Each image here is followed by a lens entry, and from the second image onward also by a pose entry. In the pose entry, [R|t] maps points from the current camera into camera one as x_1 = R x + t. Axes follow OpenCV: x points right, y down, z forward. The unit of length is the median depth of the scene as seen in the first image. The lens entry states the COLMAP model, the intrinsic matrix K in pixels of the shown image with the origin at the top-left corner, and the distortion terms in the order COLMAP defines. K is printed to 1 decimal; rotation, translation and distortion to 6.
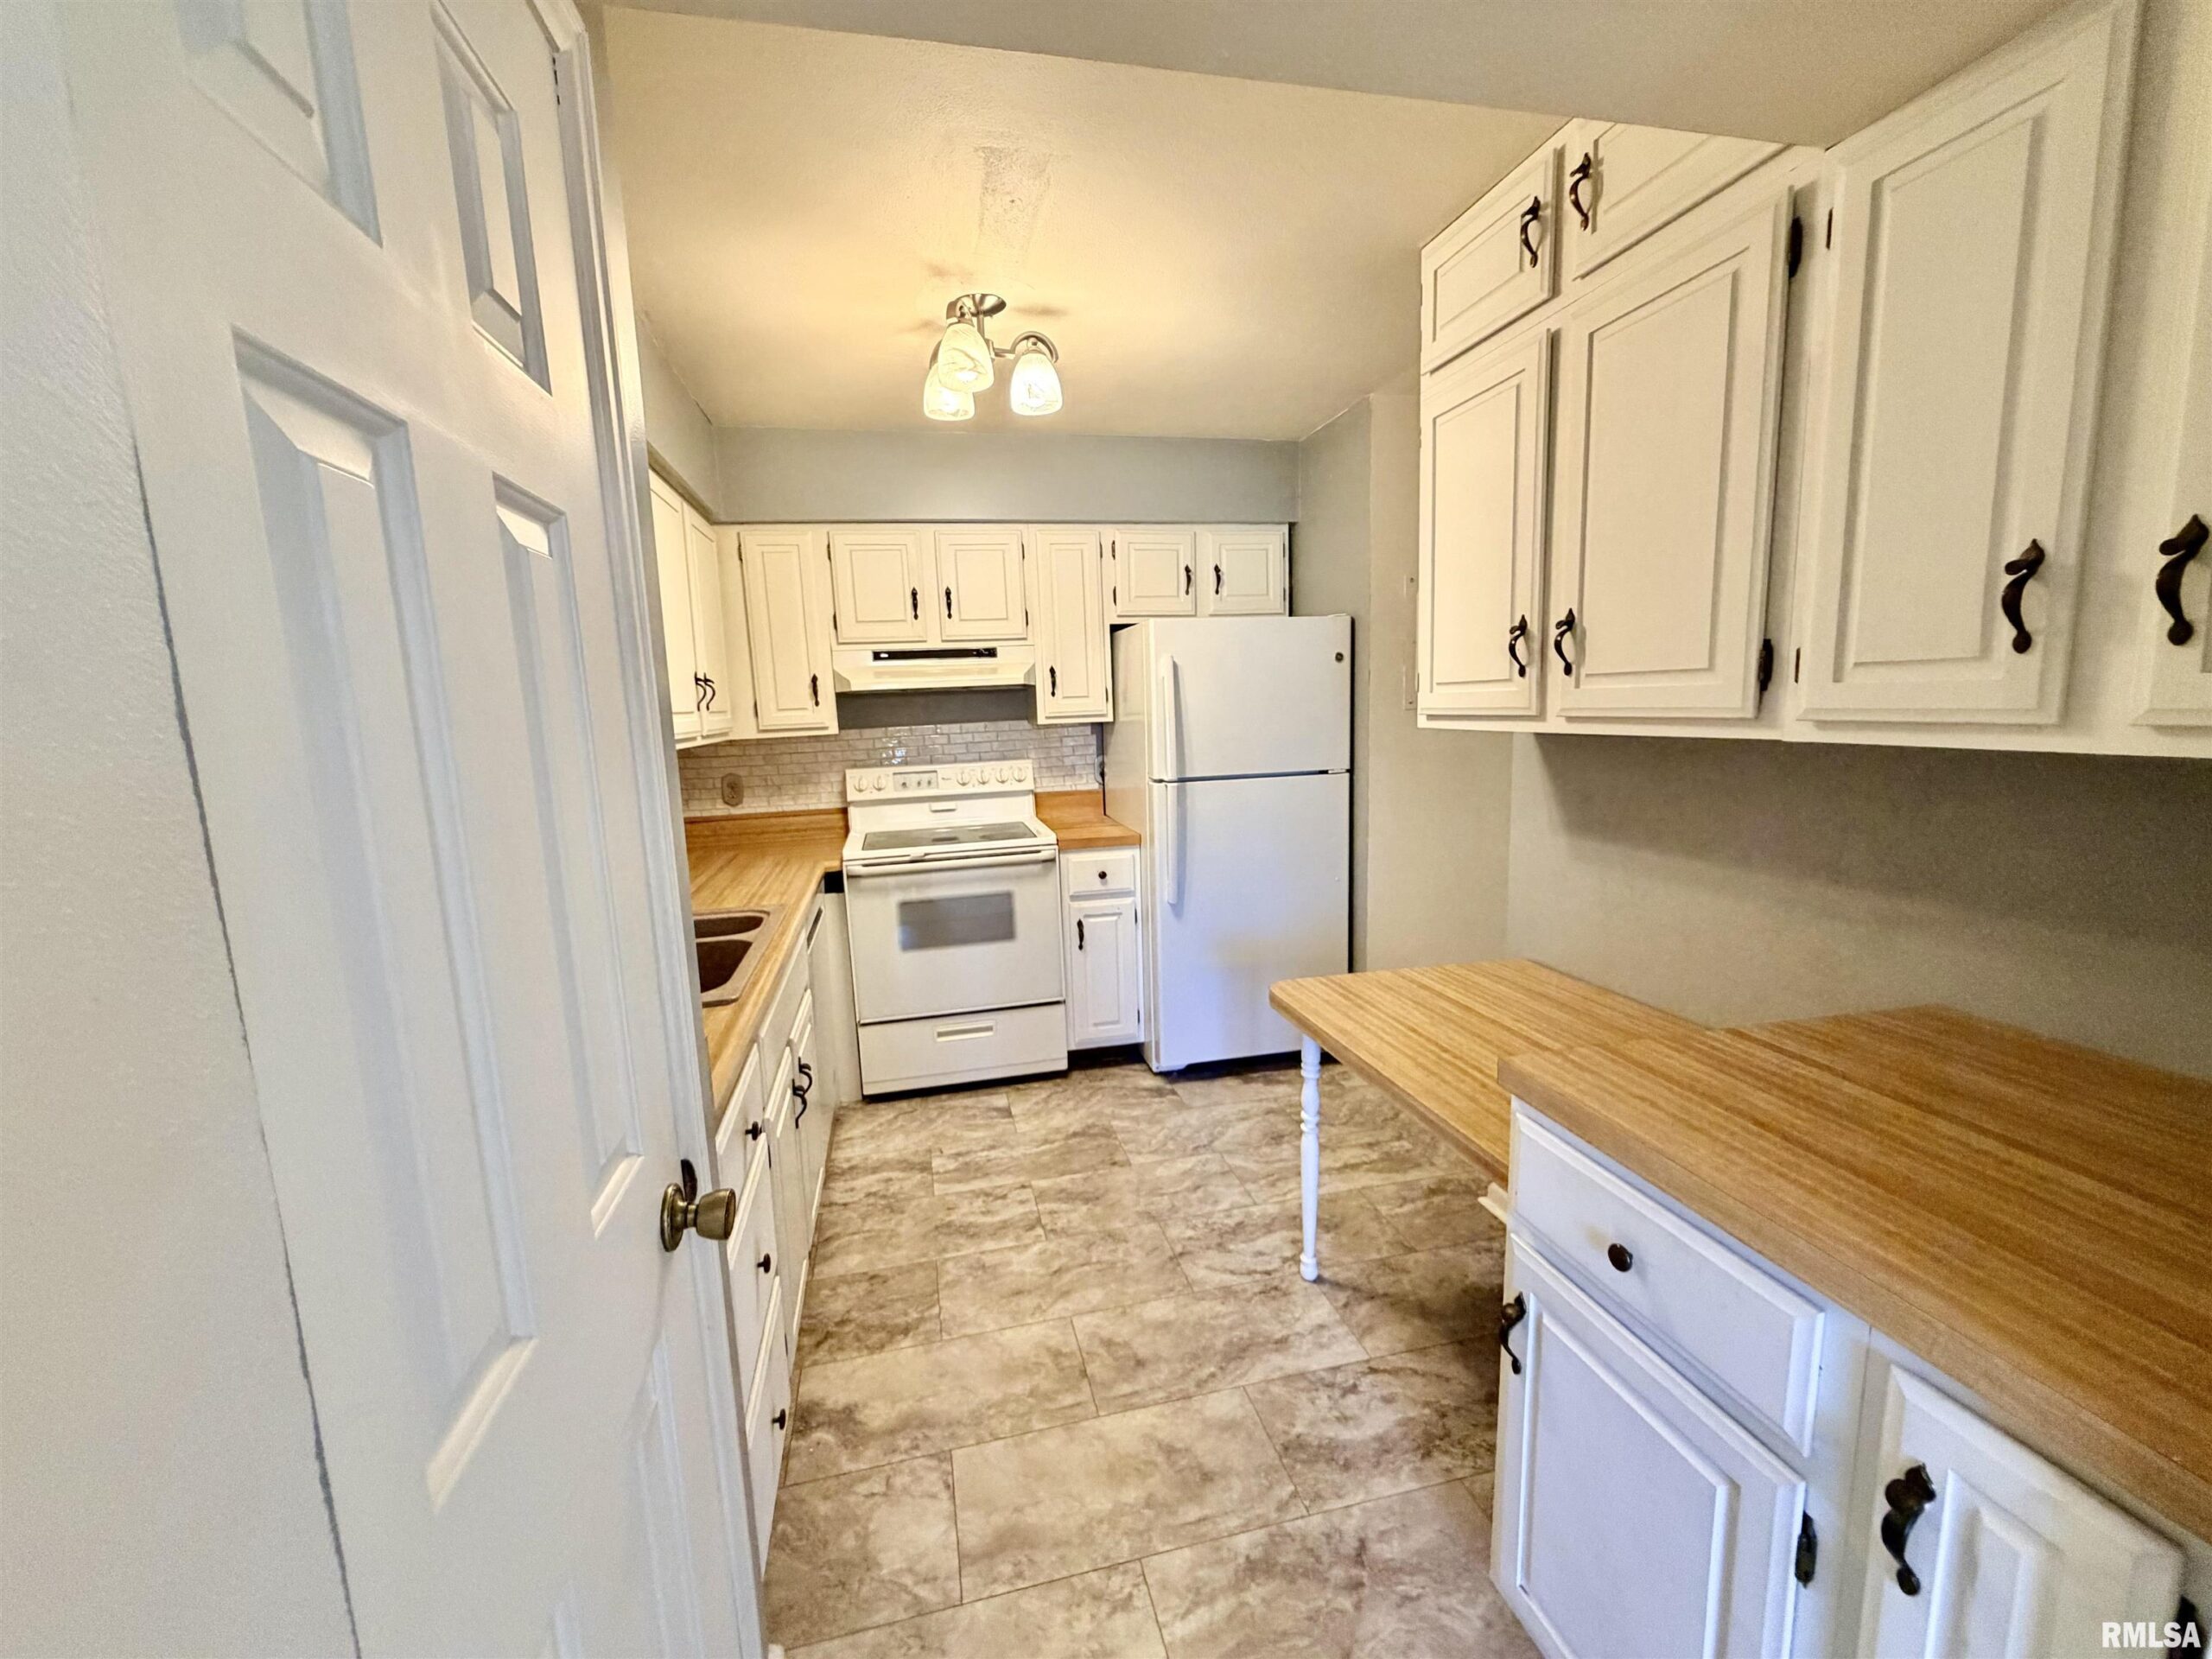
lens RADIAL K [[881.7, 0, 1101.9], [0, 881.7, 832.1], [0, 0, 1]] dist [-0.000278, 0.000102]
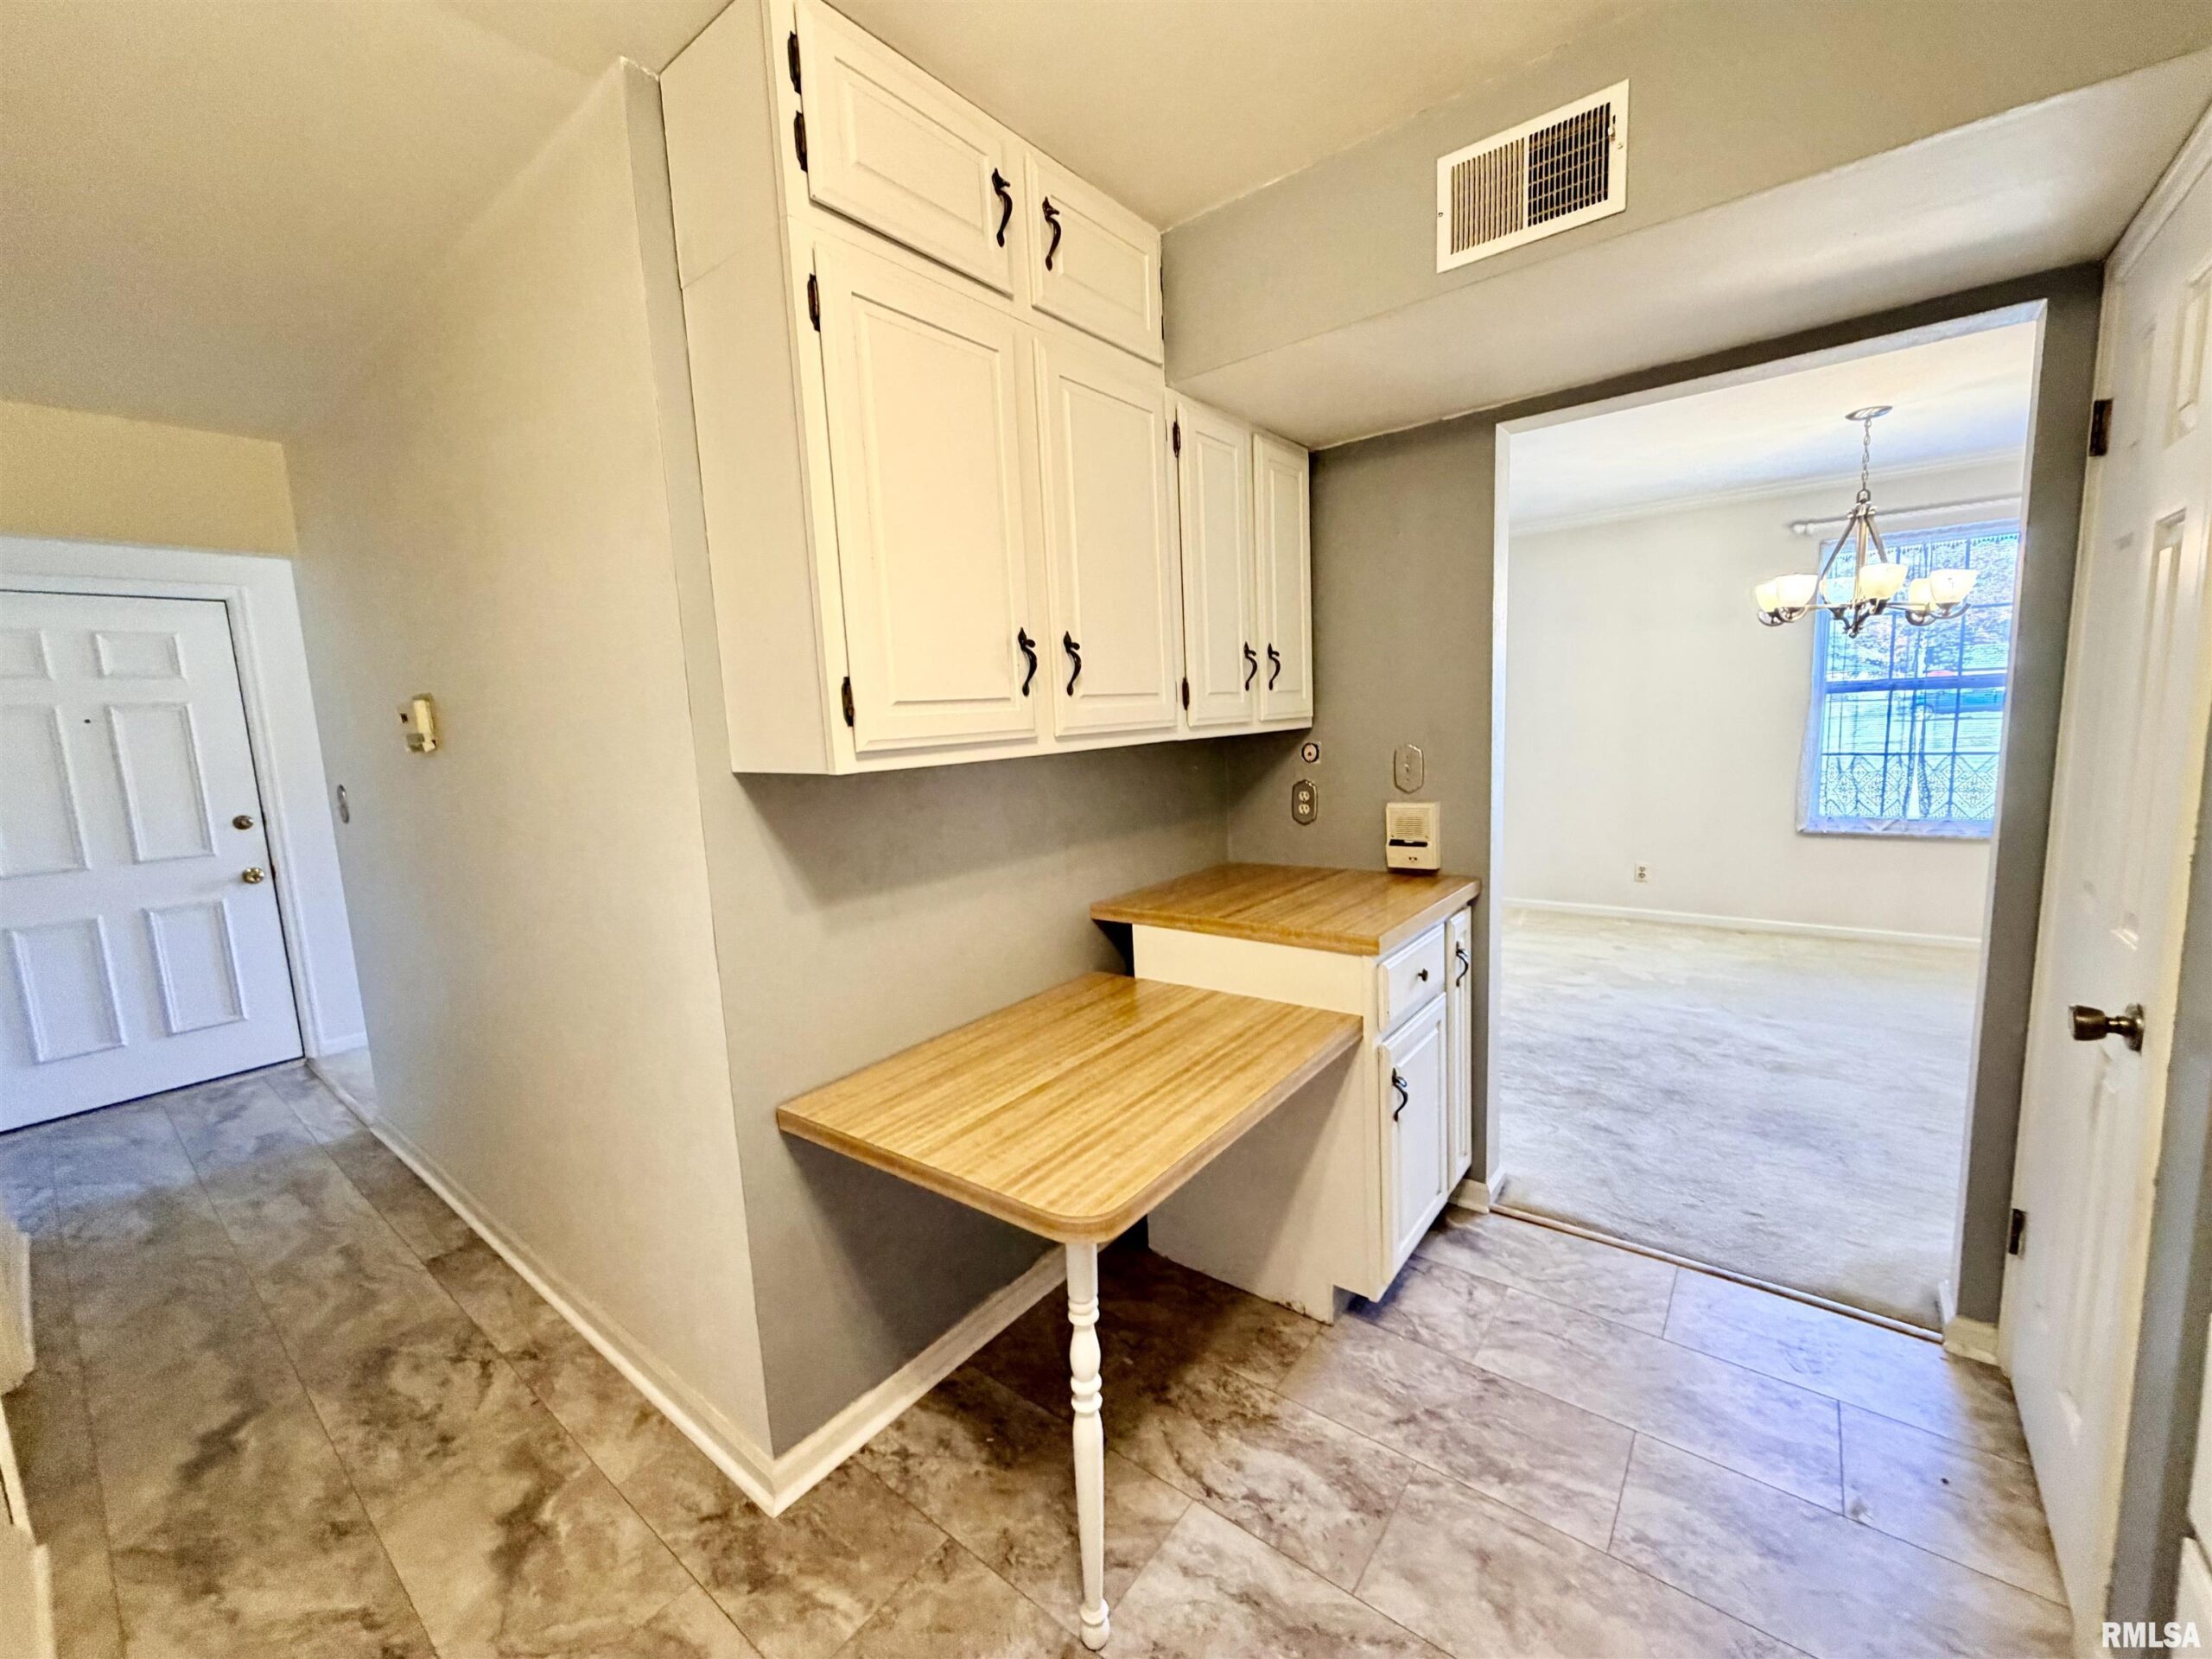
lens RADIAL K [[881.7, 0, 1096.5], [0, 881.7, 830.8], [0, 0, 1]] dist [-0.000278, 0.000102]
pose [[-0.623958, -0.038388, 0.780515, -0.275801], [0.182543, 0.964001, 0.193341, -0.198260], [-0.759839, 0.263115, -0.594488, 1.482931]]
